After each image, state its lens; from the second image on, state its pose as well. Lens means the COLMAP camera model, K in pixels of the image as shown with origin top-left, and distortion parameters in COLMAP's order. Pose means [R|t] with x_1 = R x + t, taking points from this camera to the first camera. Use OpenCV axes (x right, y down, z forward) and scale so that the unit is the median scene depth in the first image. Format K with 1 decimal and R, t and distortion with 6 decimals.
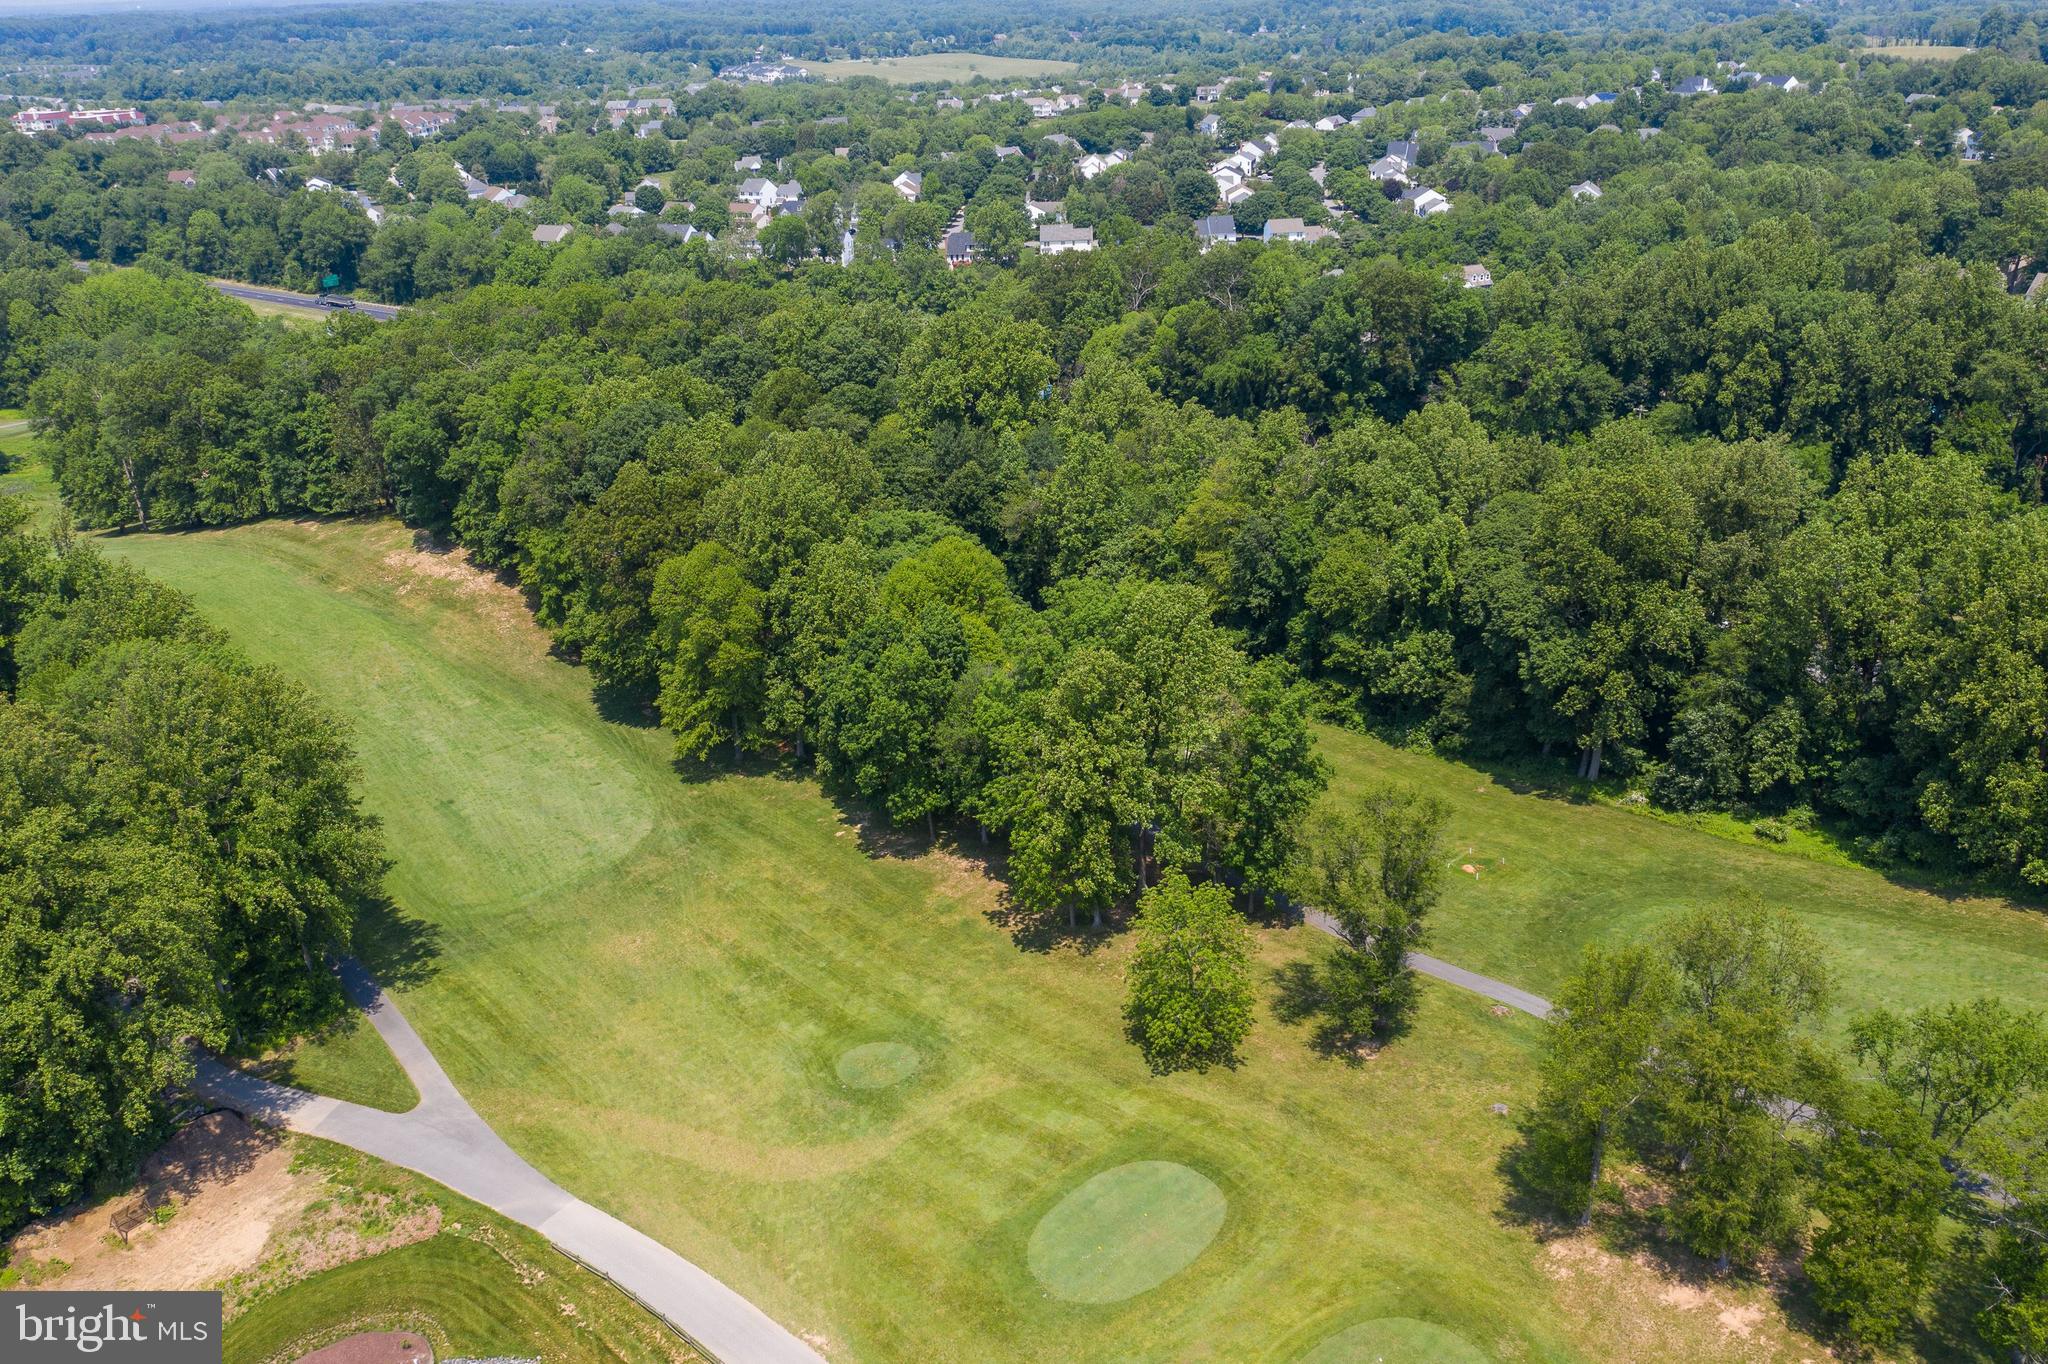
lens RADIAL K [[1625.1, 0, 1037.8], [0, 1625.1, 672.7], [0, 0, 1]] dist [-0.017806, 0.008944]
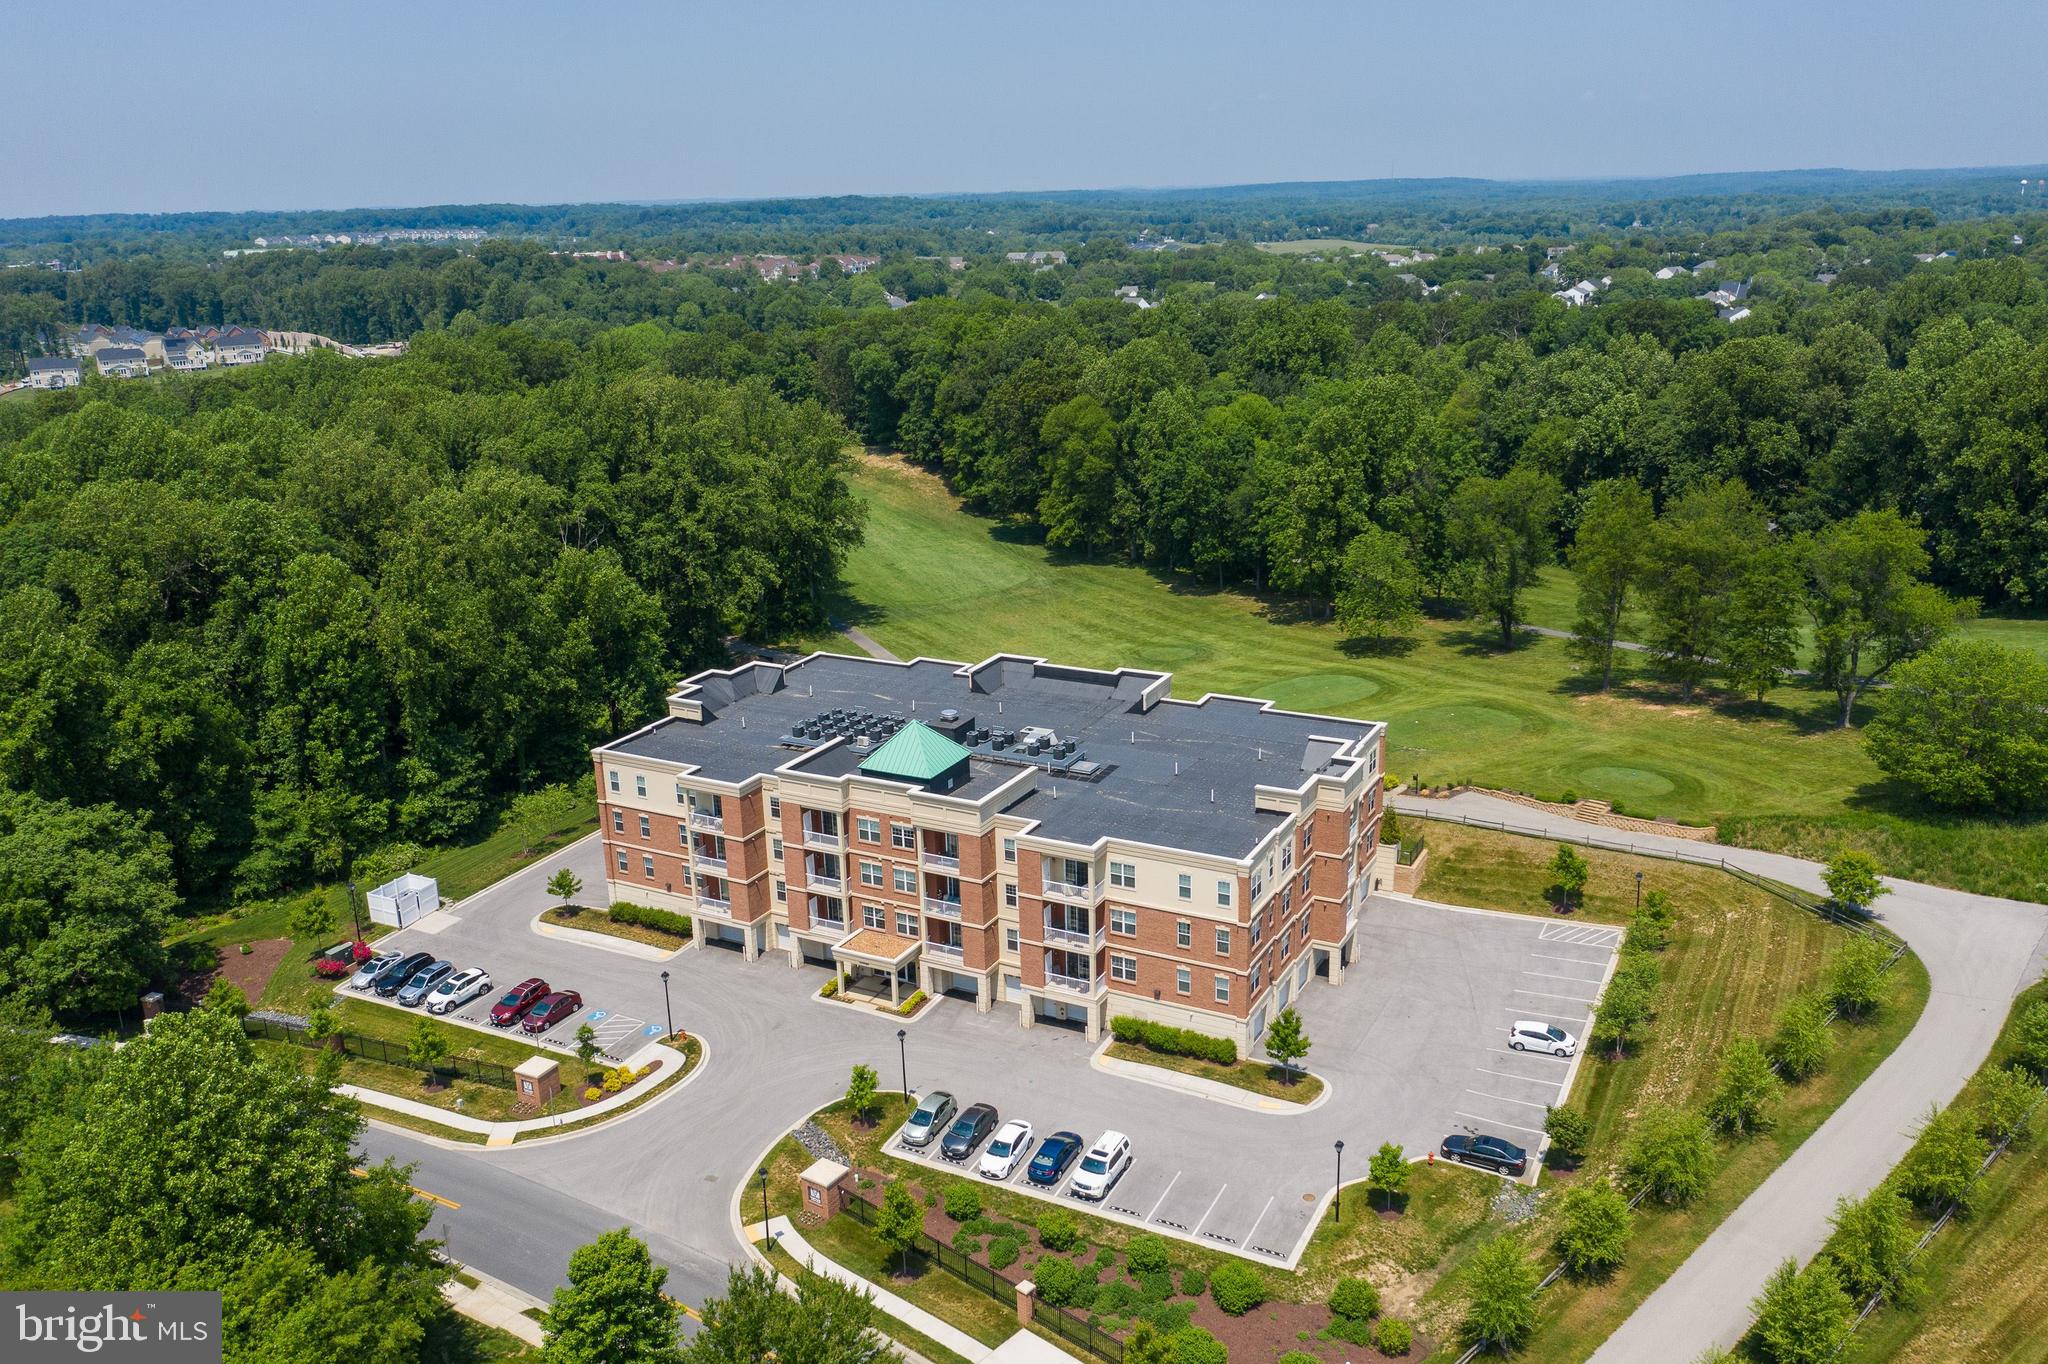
lens RADIAL K [[1625.1, 0, 1035.5], [0, 1625.1, 683.7], [0, 0, 1]] dist [-0.017806, 0.008944]
pose [[0.975079, 0.070902, -0.210223, 0.071717], [-0.093320, 0.990732, -0.098699, 0.300594], [0.201276, 0.115857, 0.972659, -0.356018]]
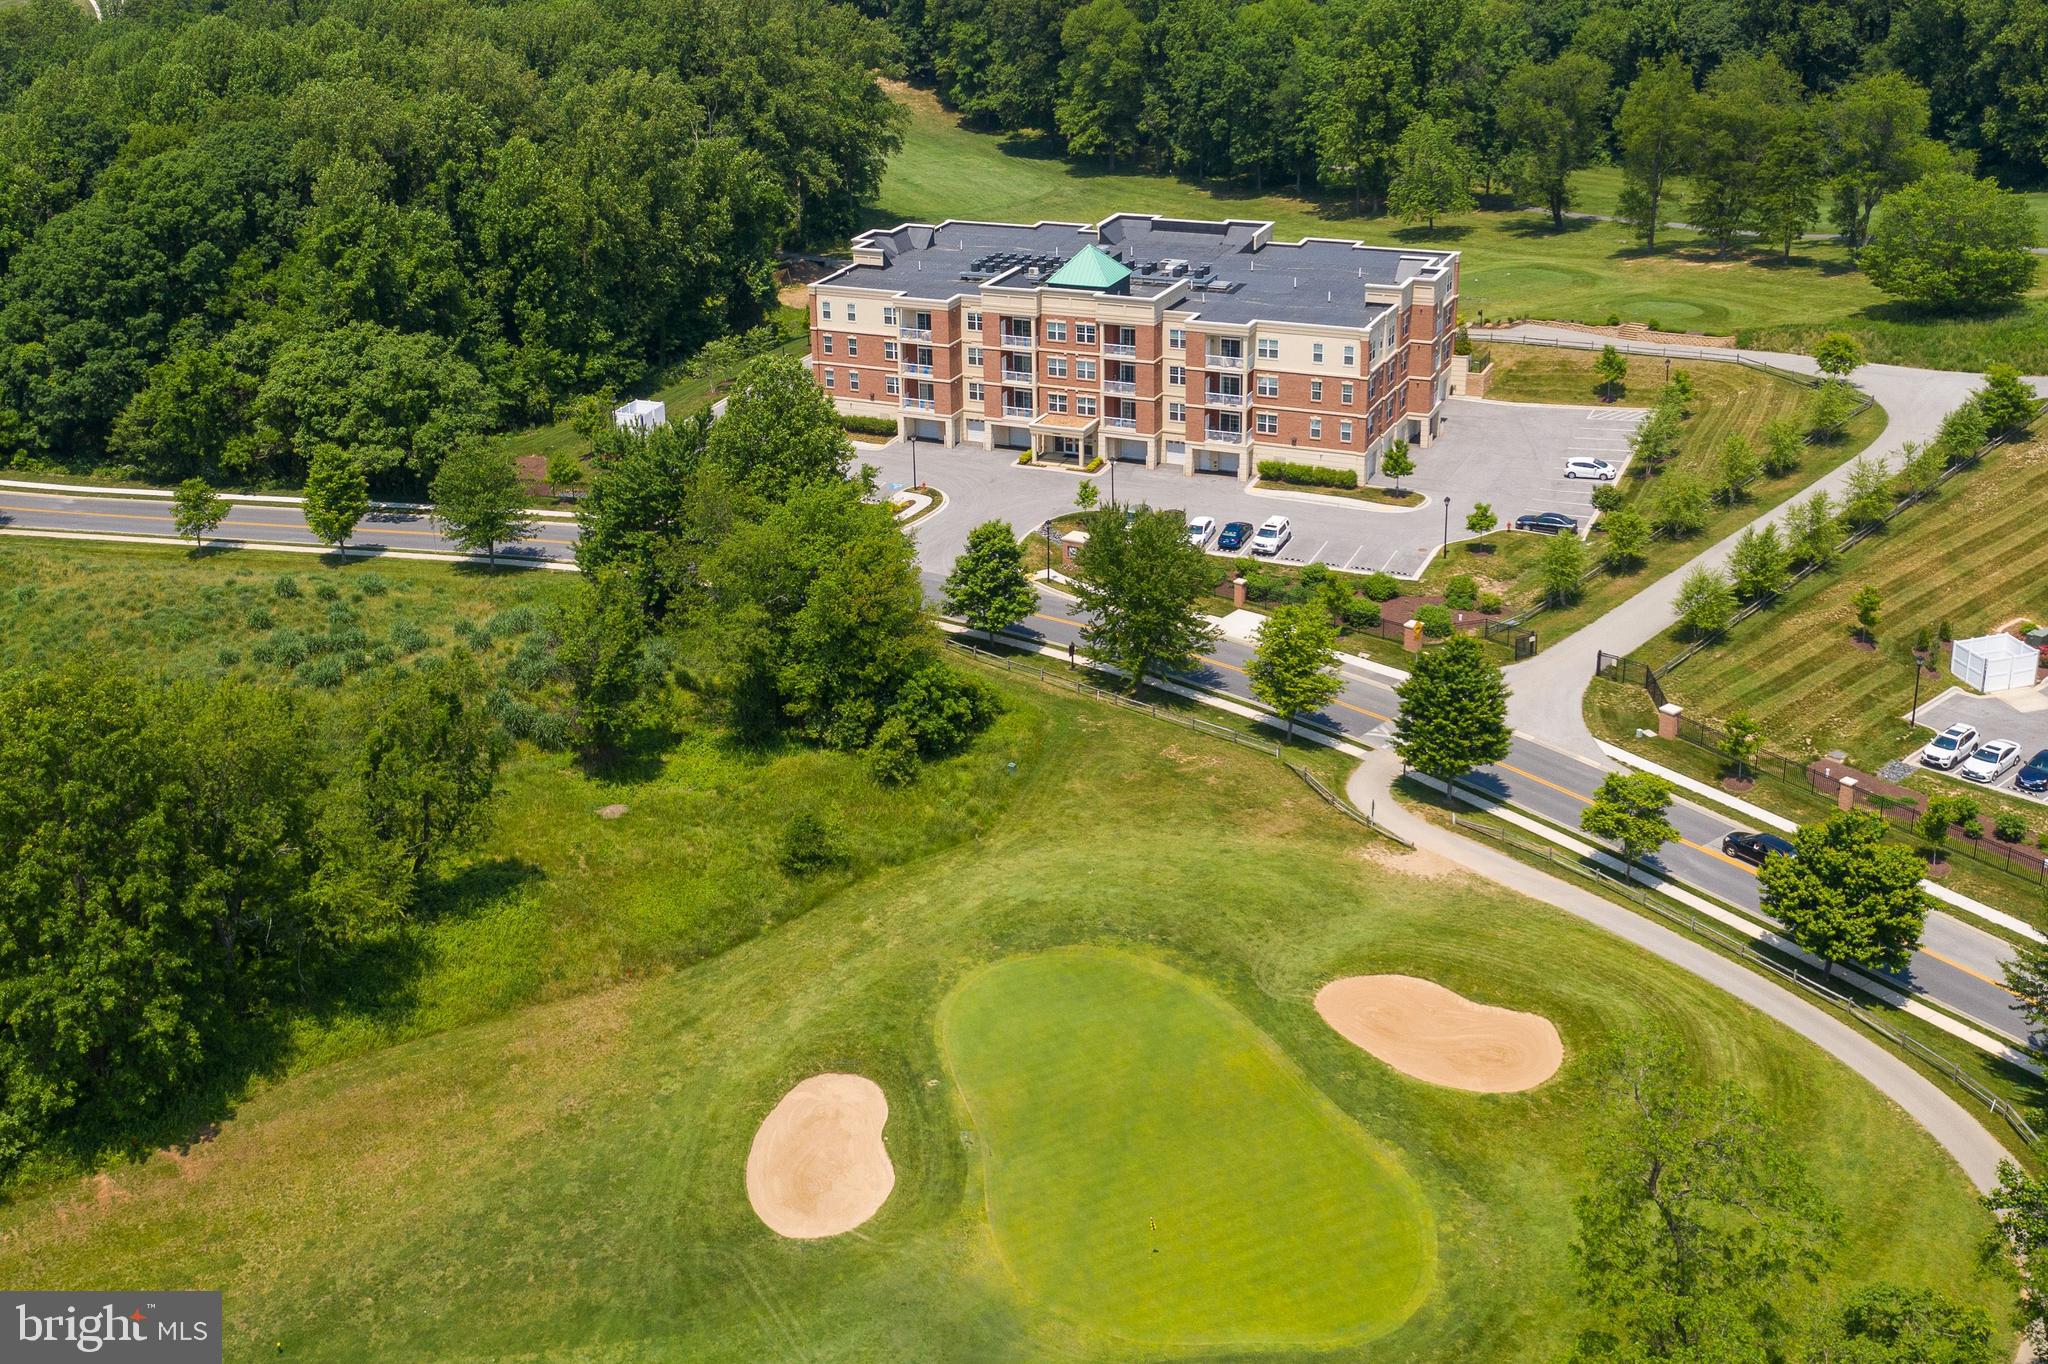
lens RADIAL K [[2251.2, 0, 861.1], [0, 2251.2, 533.3], [0, 0, 1]] dist [-0.012731, 0.000000]
pose [[0.973294, 0.064598, -0.220285, 0.039549], [-0.076949, 0.995882, -0.047945, 0.448445], [0.216281, 0.063615, 0.974257, -0.806273]]
